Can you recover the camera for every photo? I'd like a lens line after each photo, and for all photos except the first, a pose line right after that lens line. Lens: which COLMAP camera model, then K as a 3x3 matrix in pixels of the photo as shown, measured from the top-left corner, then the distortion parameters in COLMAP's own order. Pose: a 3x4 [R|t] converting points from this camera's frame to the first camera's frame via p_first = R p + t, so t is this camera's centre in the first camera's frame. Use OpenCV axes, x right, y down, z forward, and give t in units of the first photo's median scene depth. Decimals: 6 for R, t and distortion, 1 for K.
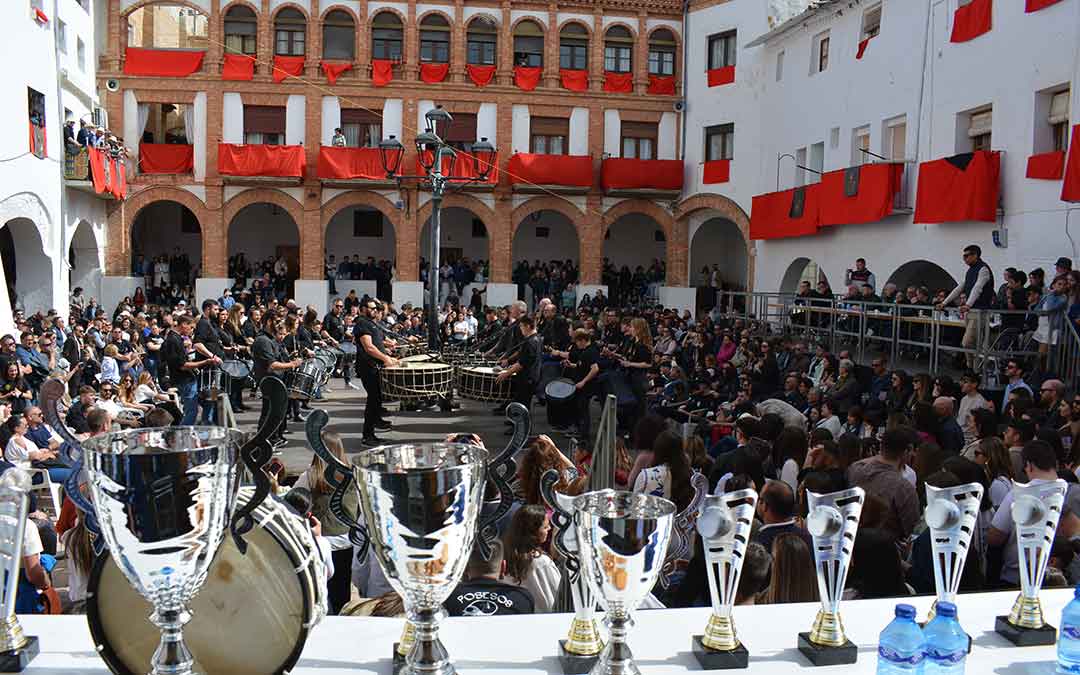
lens RADIAL K [[840.0, 0, 532.4], [0, 840.0, 346.1], [0, 0, 1]] dist [-0.098865, 0.018345]
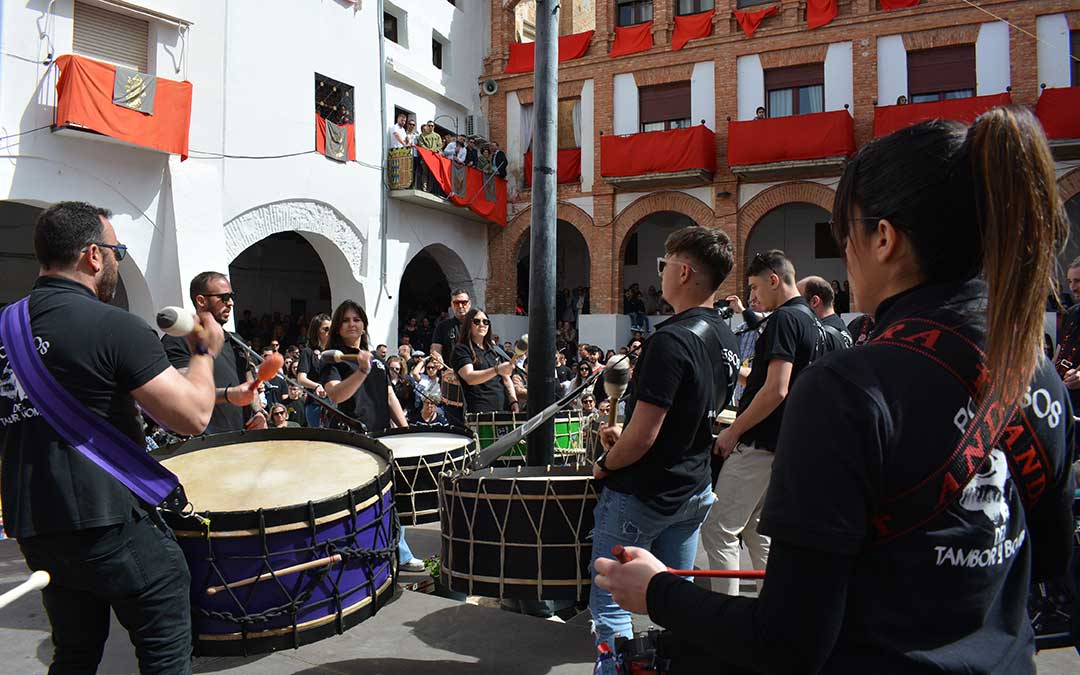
lens RADIAL K [[840.0, 0, 536.5], [0, 840.0, 339.8], [0, 0, 1]] dist [-0.098865, 0.018345]
pose [[0.784952, -0.016129, -0.619347, 0.048642], [-0.039099, 0.996379, -0.075502, 0.003083], [0.618322, 0.083481, 0.781479, 0.346392]]
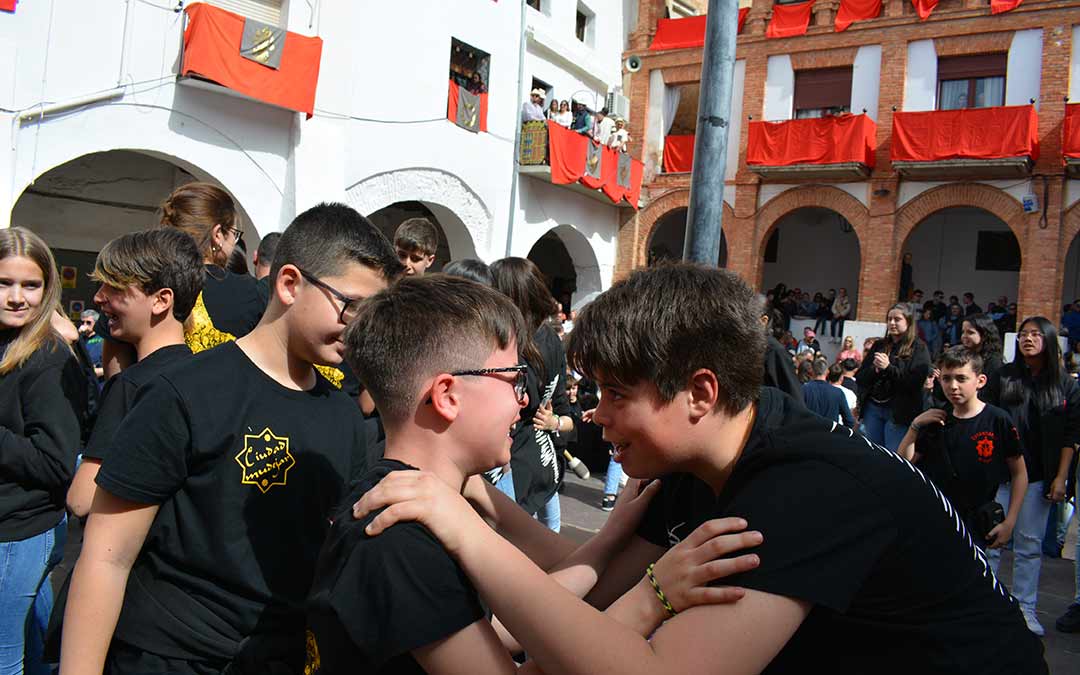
lens RADIAL K [[840.0, 0, 536.6], [0, 840.0, 333.1], [0, 0, 1]] dist [-0.098865, 0.018345]
pose [[0.686562, 0.049771, -0.725366, 0.021228], [-0.130082, 0.989966, -0.055197, -0.001878], [0.715340, 0.132253, 0.686147, 0.374628]]
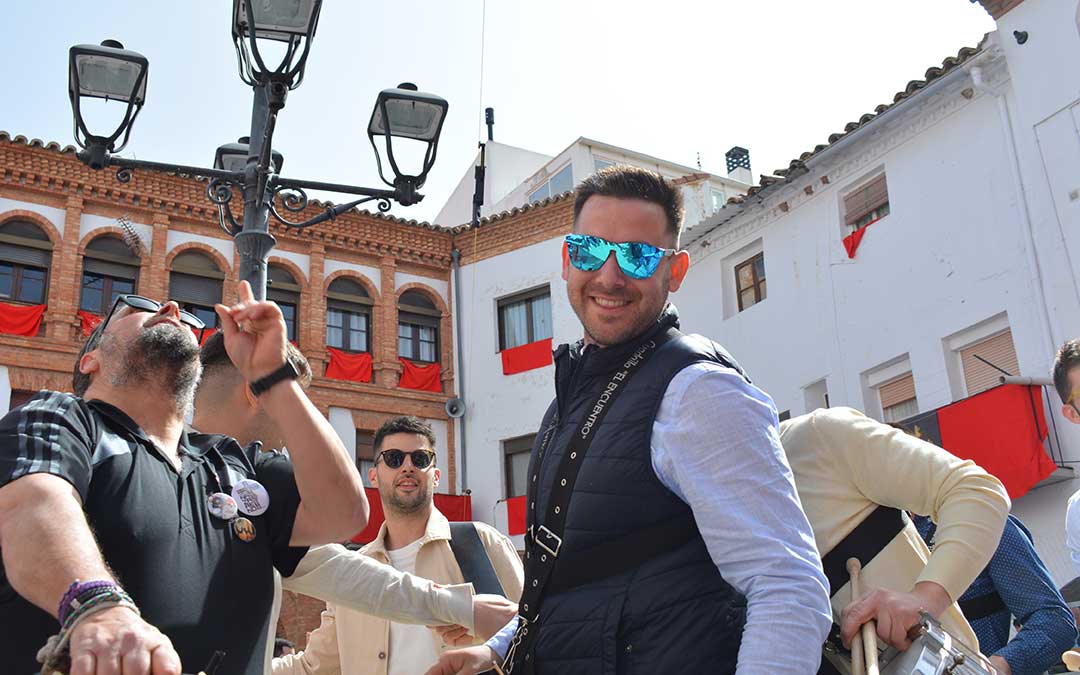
lens RADIAL K [[1147.7, 0, 537.2], [0, 1147.7, 339.6], [0, 0, 1]] dist [-0.077182, 0.000000]
pose [[0.926187, 0.069755, 0.370556, -0.076235], [0.100619, 0.901383, -0.421171, 0.015605], [-0.363391, 0.427368, 0.827830, 0.300017]]
